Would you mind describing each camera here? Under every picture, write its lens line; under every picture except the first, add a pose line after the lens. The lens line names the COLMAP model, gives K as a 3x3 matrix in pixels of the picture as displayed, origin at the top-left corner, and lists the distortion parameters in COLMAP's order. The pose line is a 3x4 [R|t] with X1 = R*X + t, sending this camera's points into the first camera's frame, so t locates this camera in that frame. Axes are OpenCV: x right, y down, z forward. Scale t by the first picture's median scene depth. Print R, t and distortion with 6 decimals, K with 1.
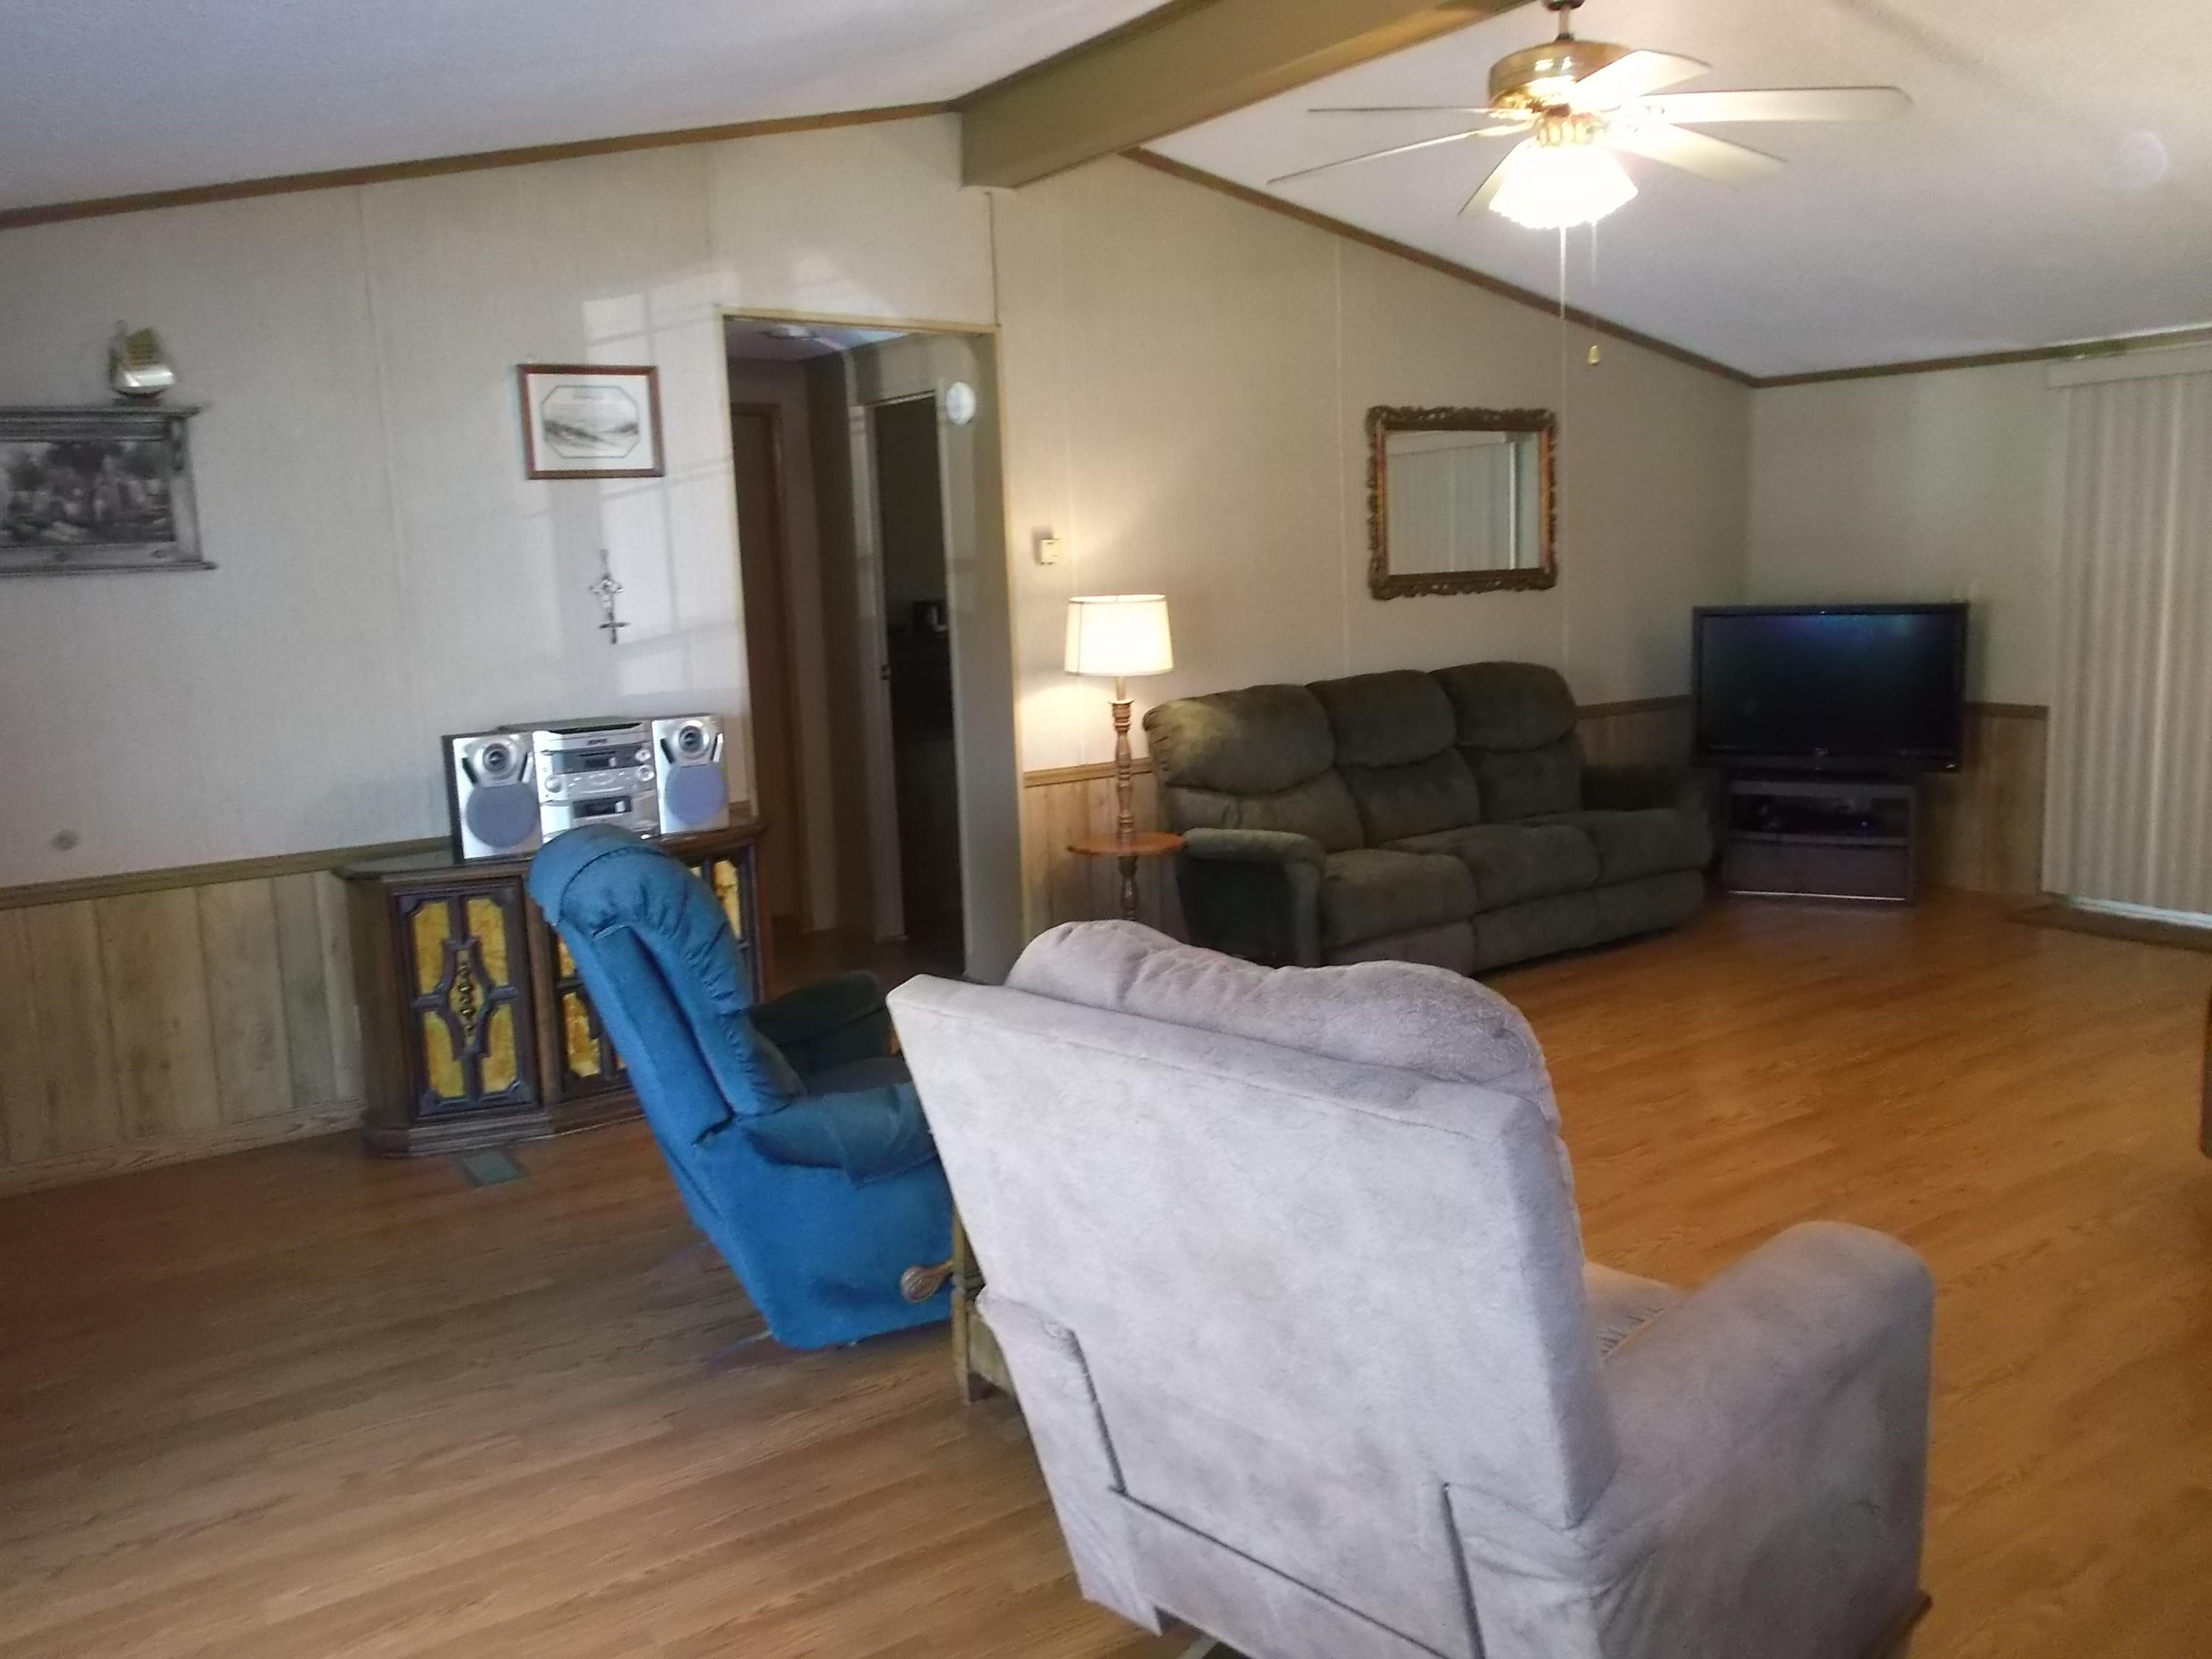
lens RADIAL K [[1684.4, 0, 1107.0], [0, 1684.4, 794.6], [0, 0, 1]] dist [0.021580, -0.005921]
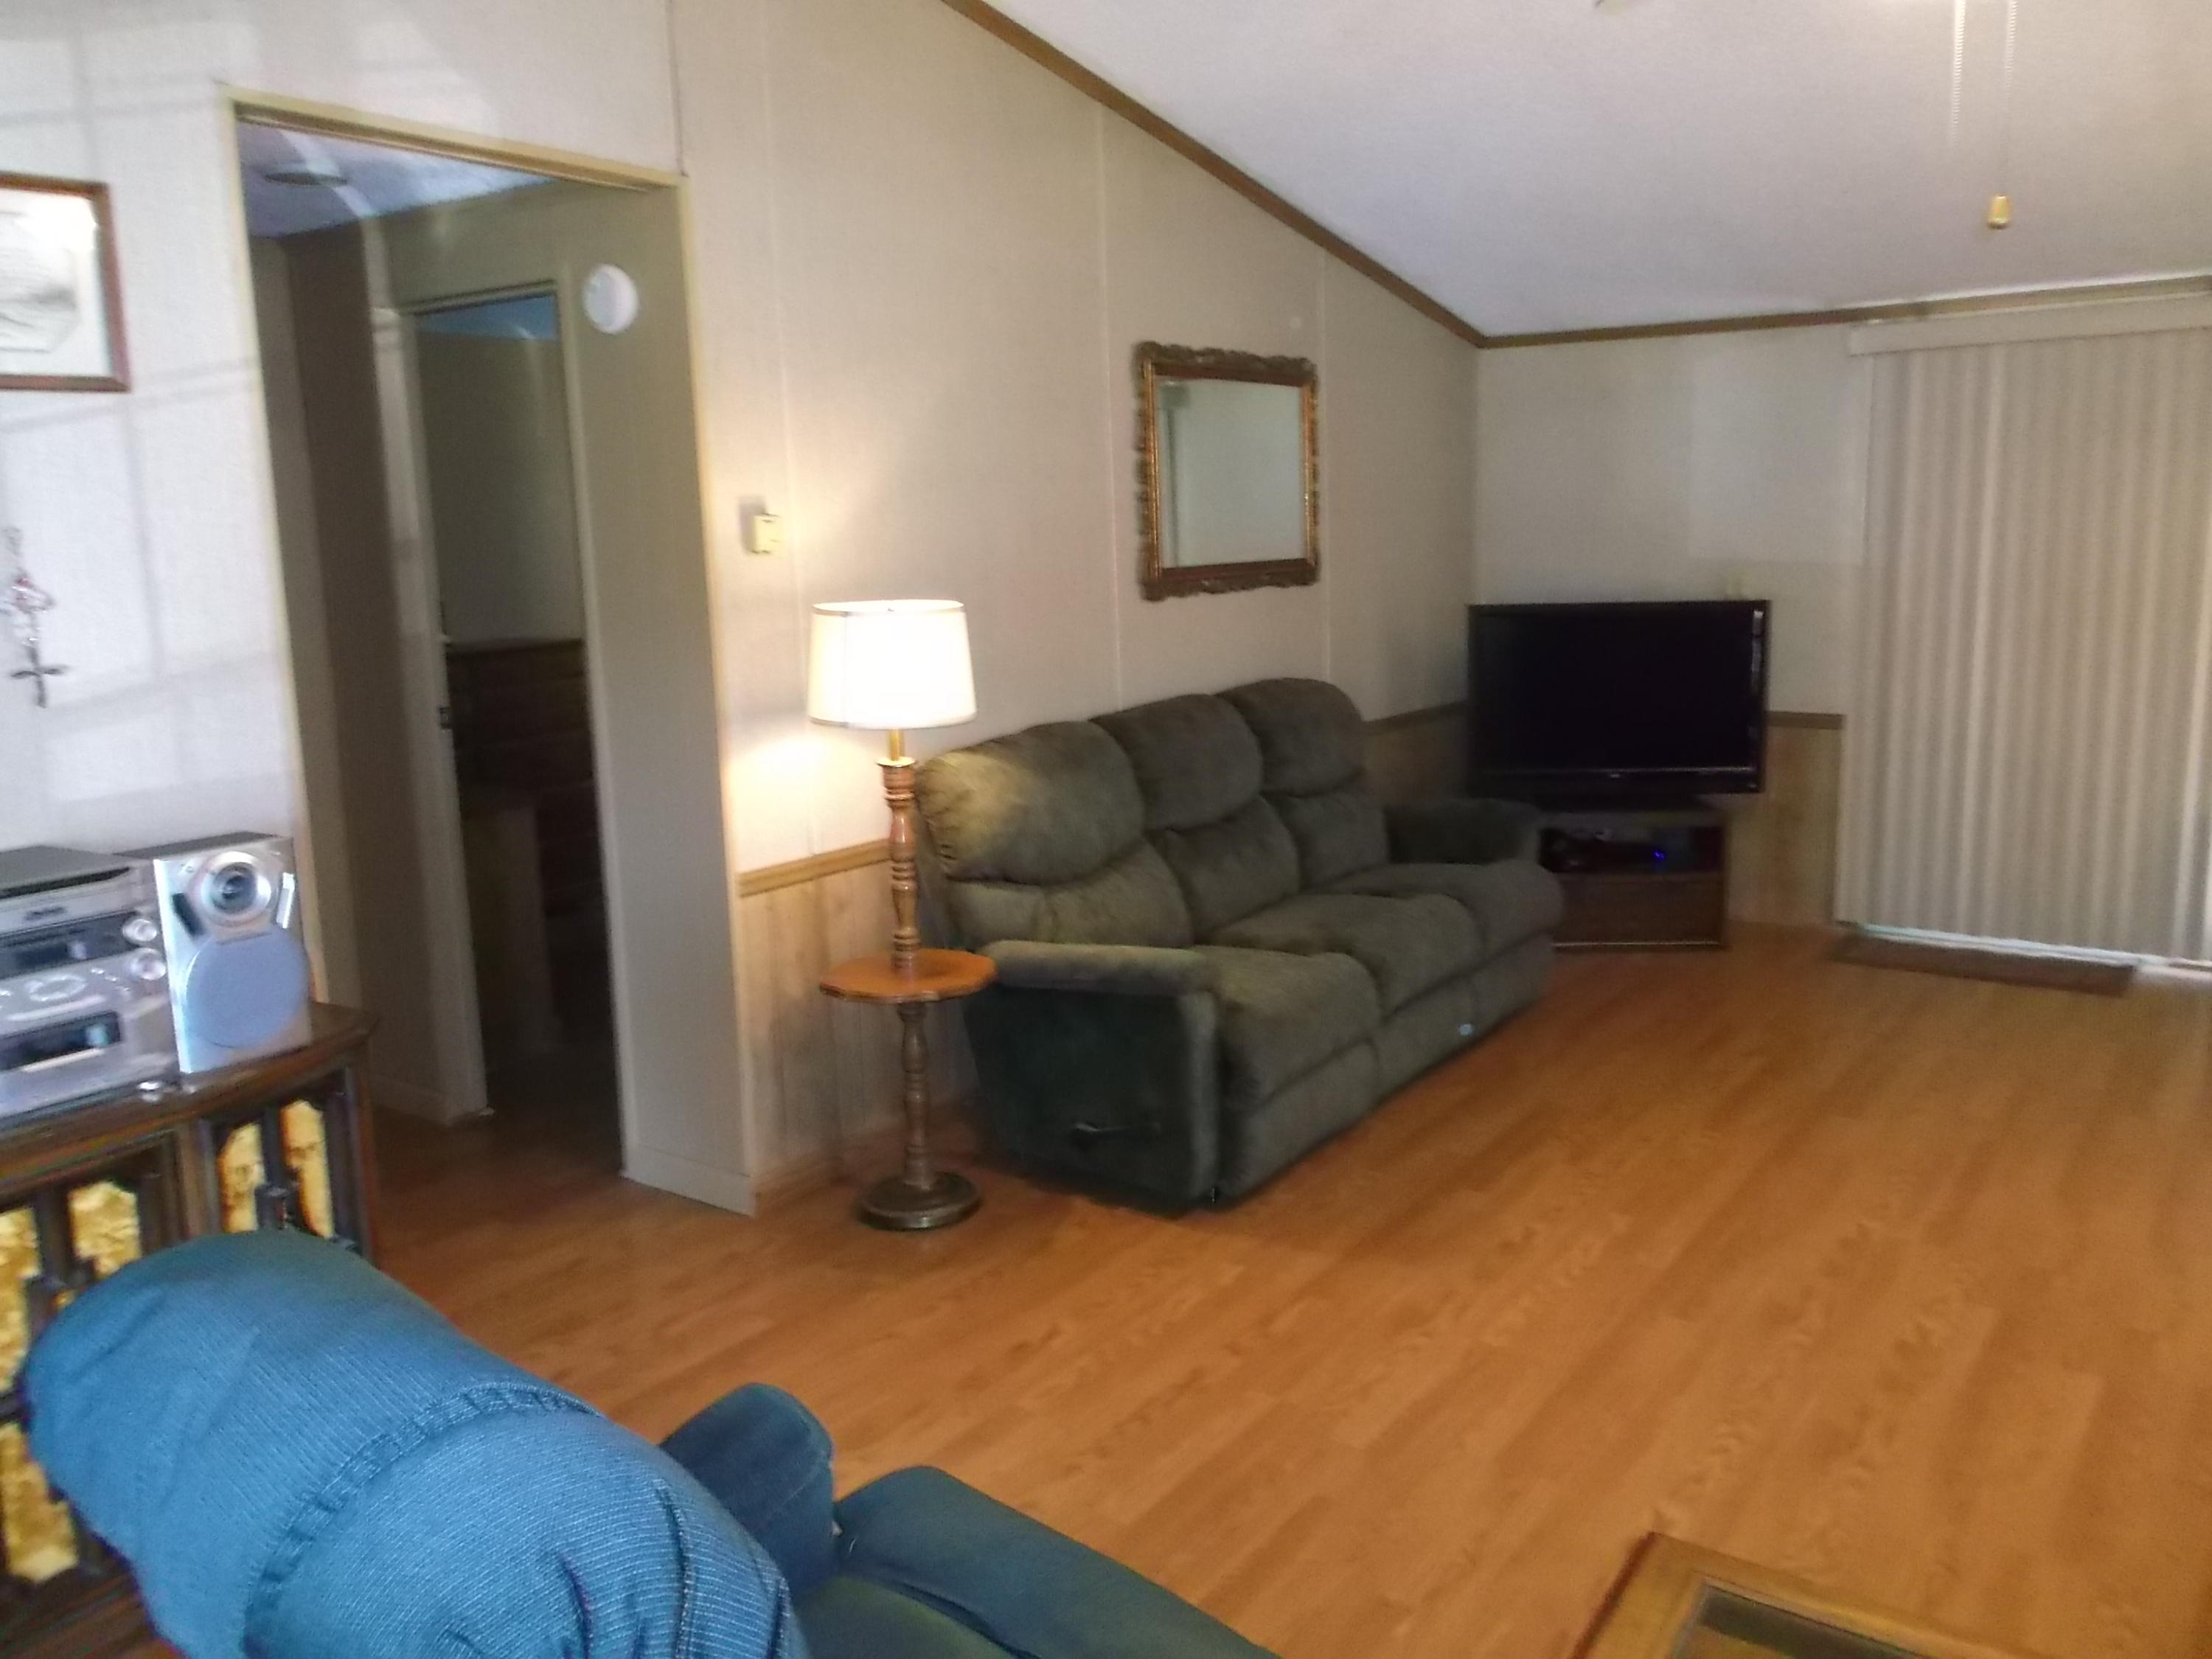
lens RADIAL K [[1715.5, 0, 1096.2], [0, 1715.5, 797.7], [0, 0, 1]] dist [0.000639, -0.002244]
pose [[0.940787, -0.047439, 0.335662, -0.134602], [0.044801, 0.998874, 0.015603, -0.045091], [-0.336024, 0.000359, 0.941853, 0.318169]]
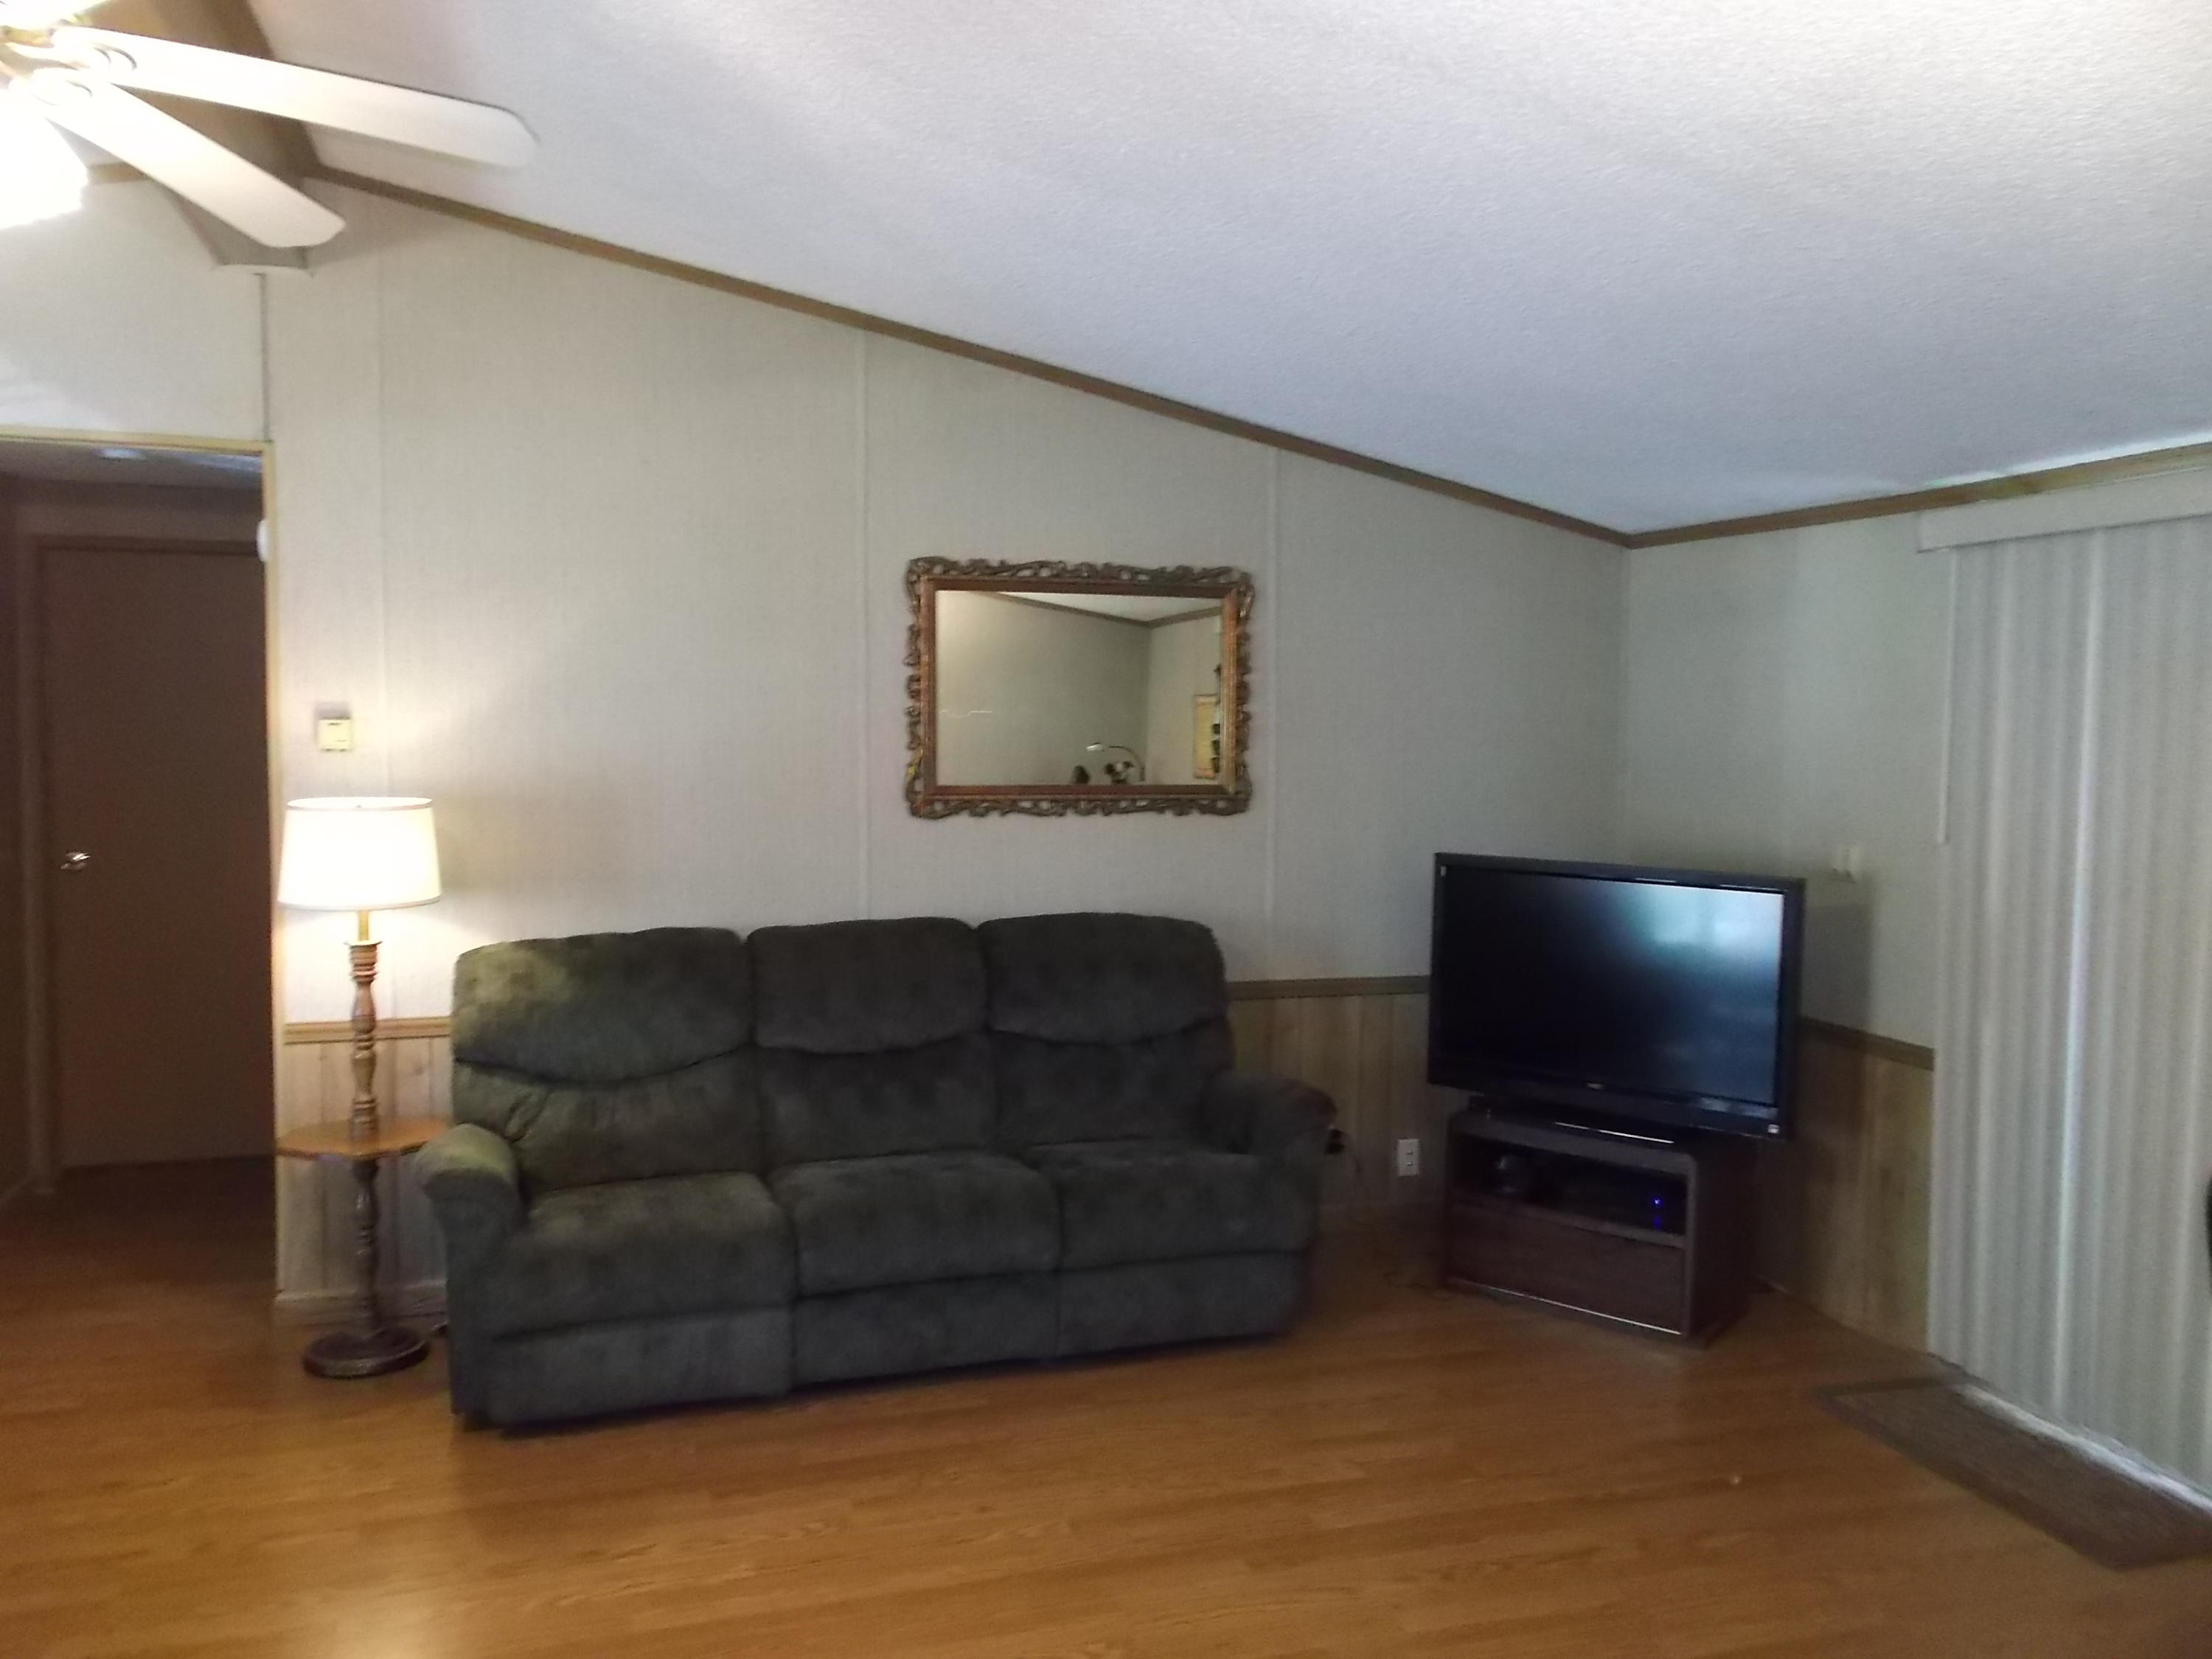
lens RADIAL K [[1715.5, 0, 1096.2], [0, 1715.5, 797.7], [0, 0, 1]] dist [0.000639, -0.002244]
pose [[0.959429, 0.054710, -0.276592, 0.482912], [-0.080519, 0.993306, -0.082823, -0.075913], [0.270209, 0.101734, 0.957412, 0.340769]]
